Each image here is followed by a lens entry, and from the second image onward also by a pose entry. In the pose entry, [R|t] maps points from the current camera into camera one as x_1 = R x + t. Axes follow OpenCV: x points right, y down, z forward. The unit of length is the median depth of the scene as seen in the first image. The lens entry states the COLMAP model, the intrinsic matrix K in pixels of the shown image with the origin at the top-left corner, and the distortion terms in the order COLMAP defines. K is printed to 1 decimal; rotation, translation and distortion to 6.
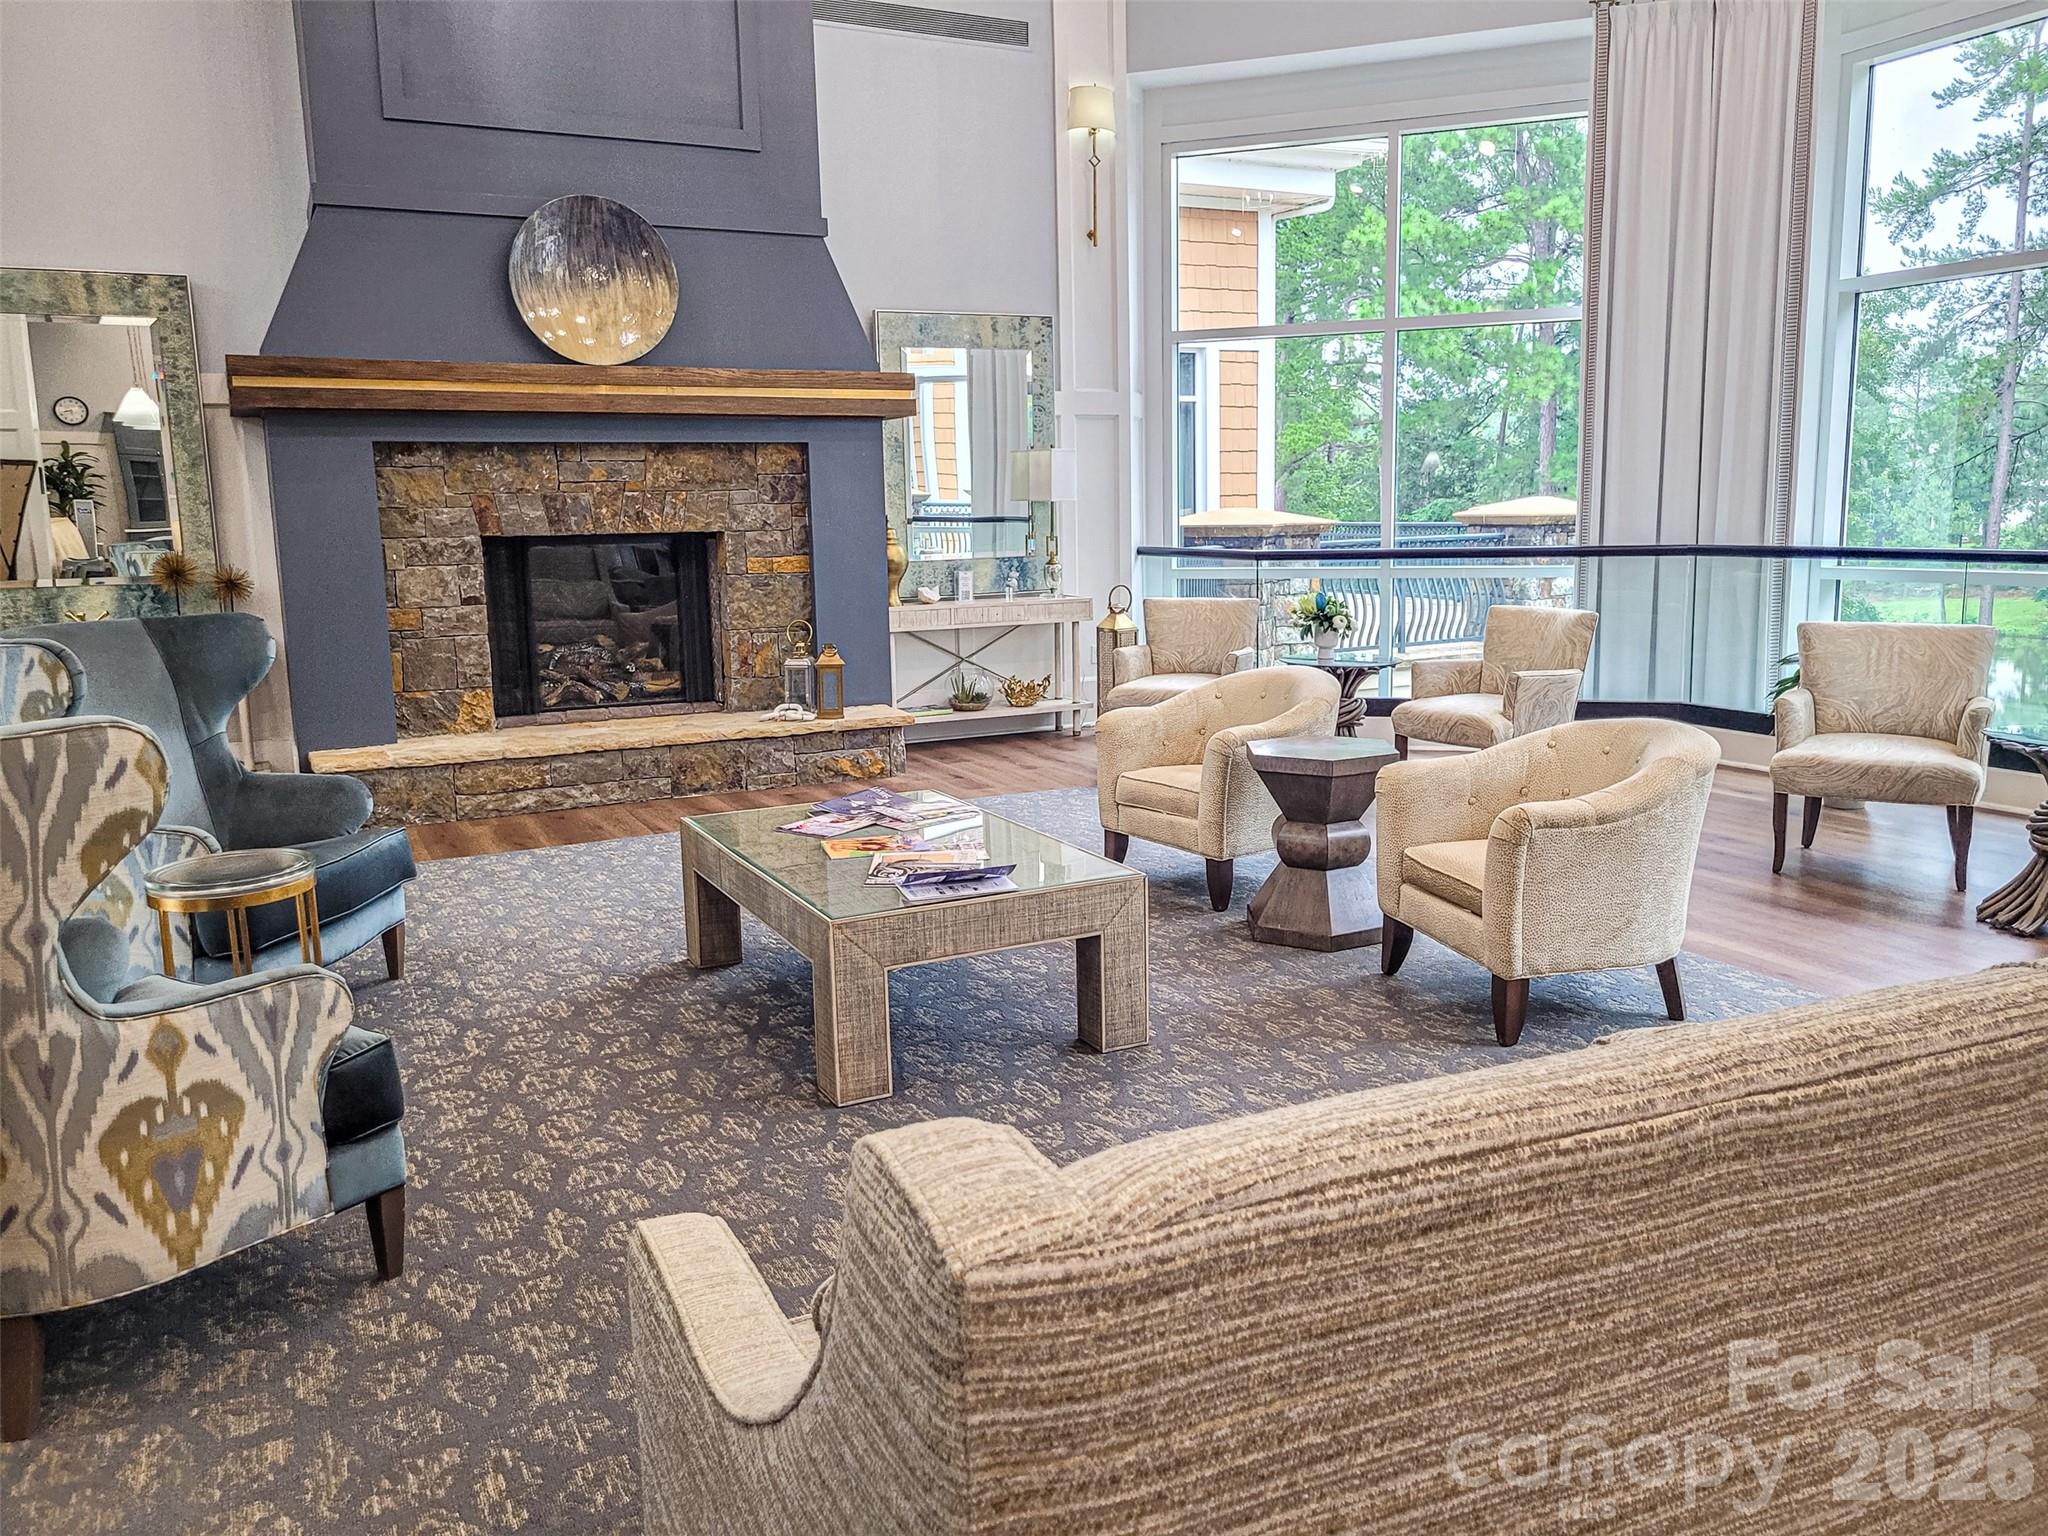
lens RADIAL K [[1550.9, 0, 1024.7], [0, 1550.9, 763.4], [0, 0, 1]] dist [0.022073, -0.004068]
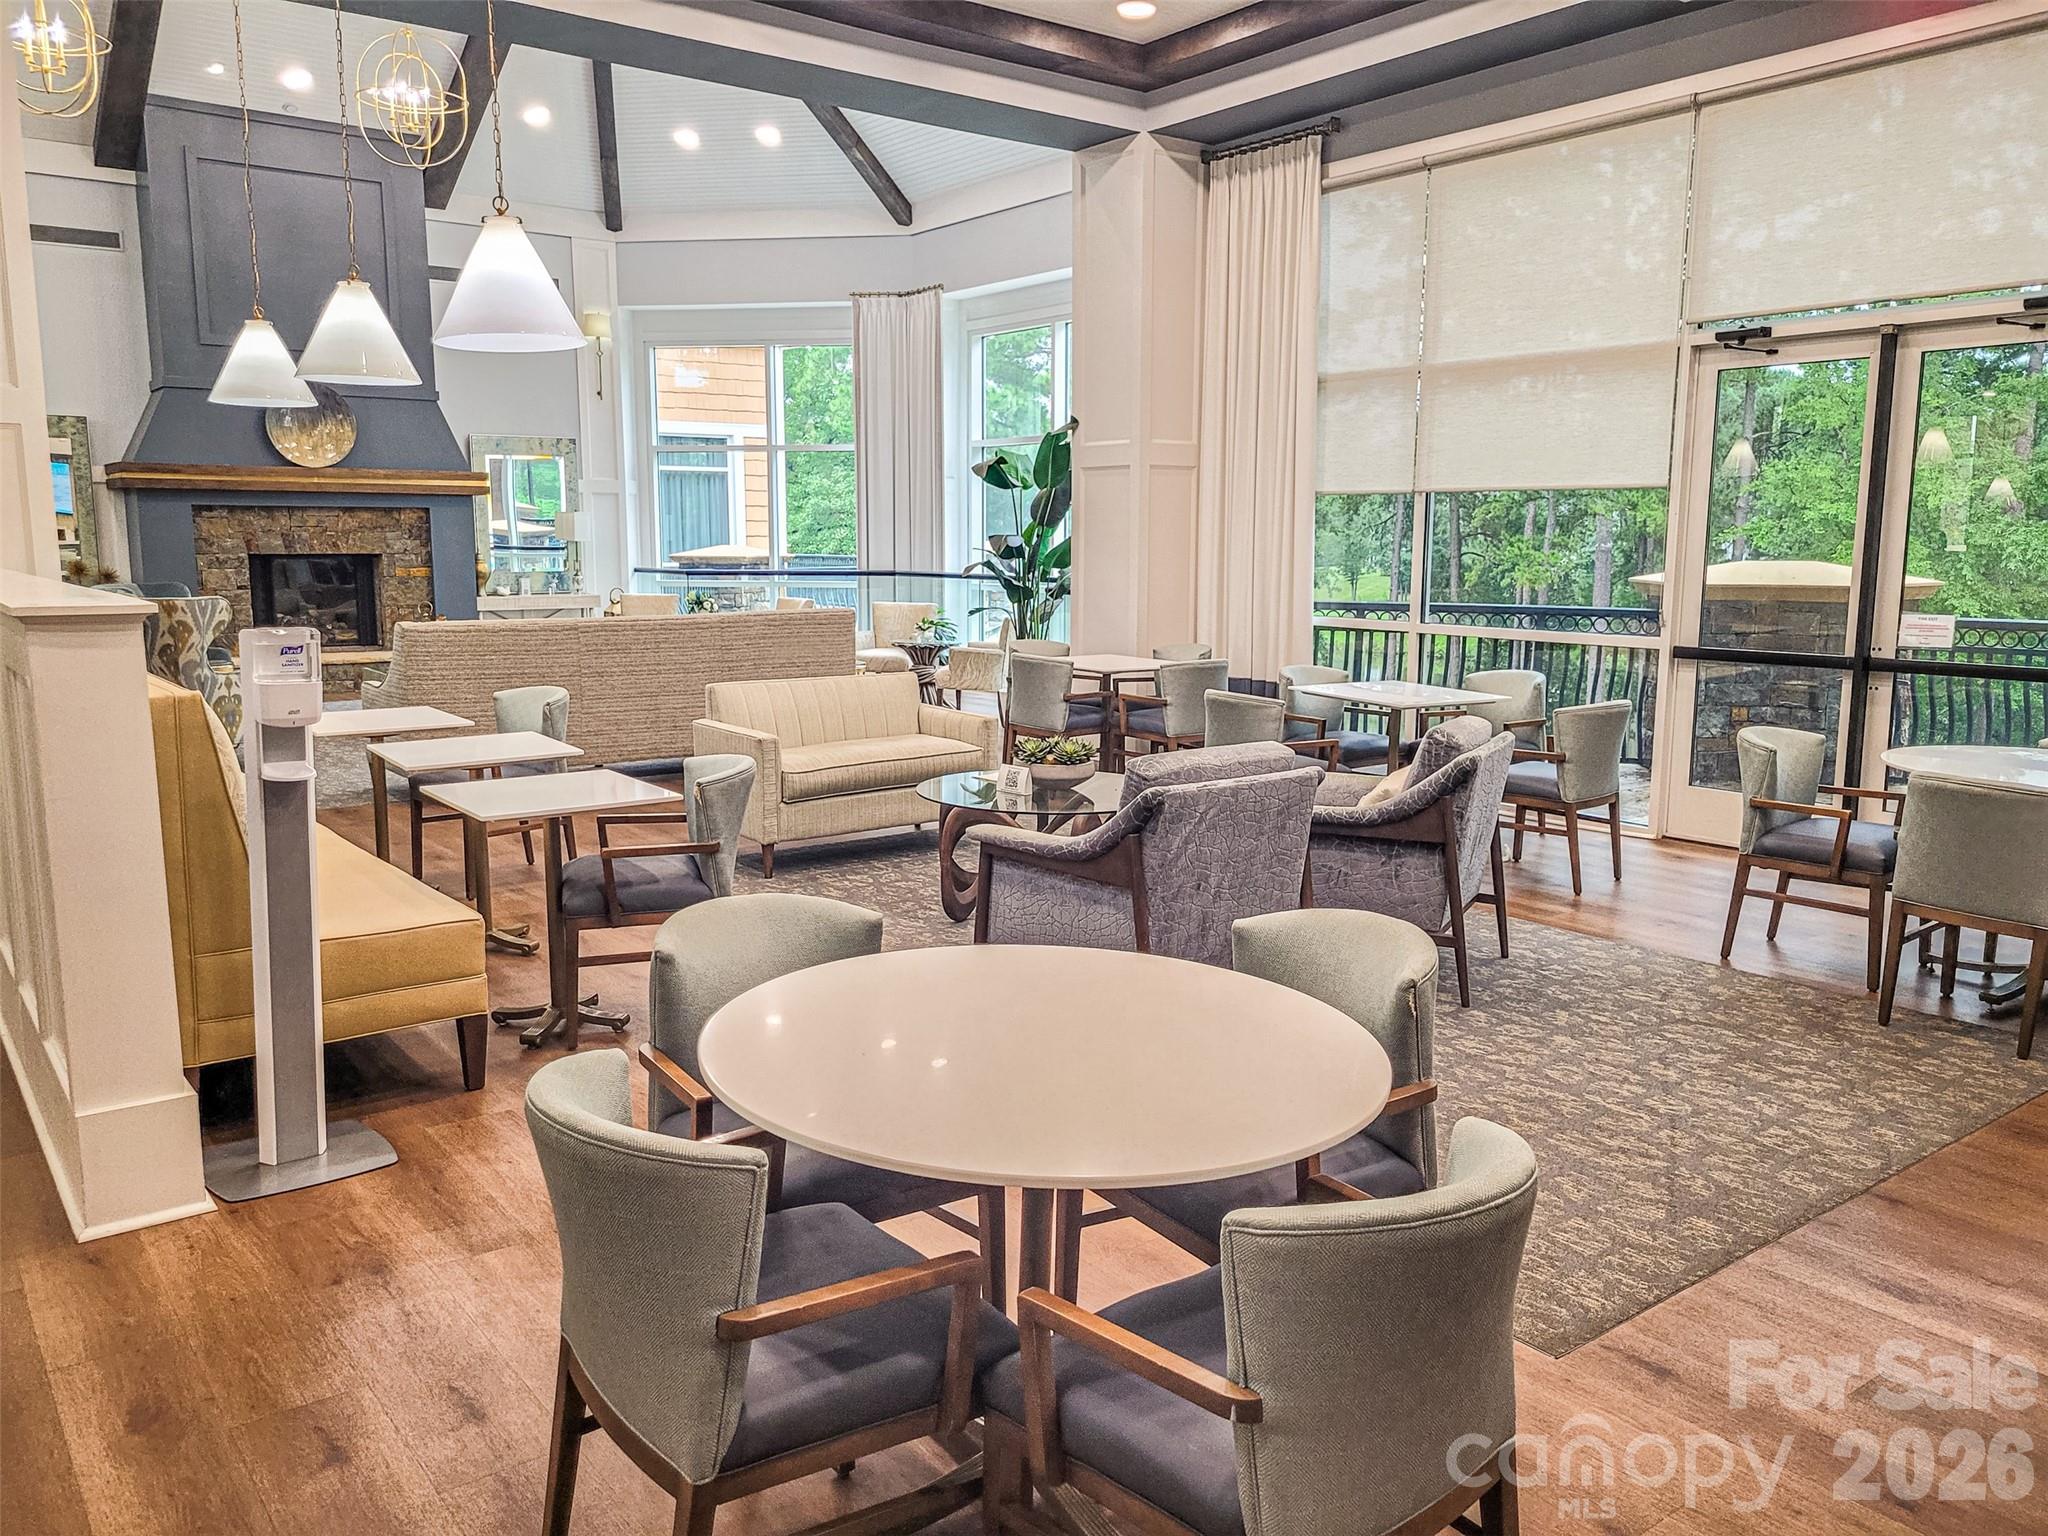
lens RADIAL K [[1550.9, 0, 1016.9], [0, 1550.9, 773.4], [0, 0, 1]] dist [0.022073, -0.004068]
pose [[0.981923, -0.006429, 0.189171, 0.206673], [0.008645, 0.999903, -0.010888, 0.146496], [-0.189083, 0.012327, 0.981884, -1.013750]]
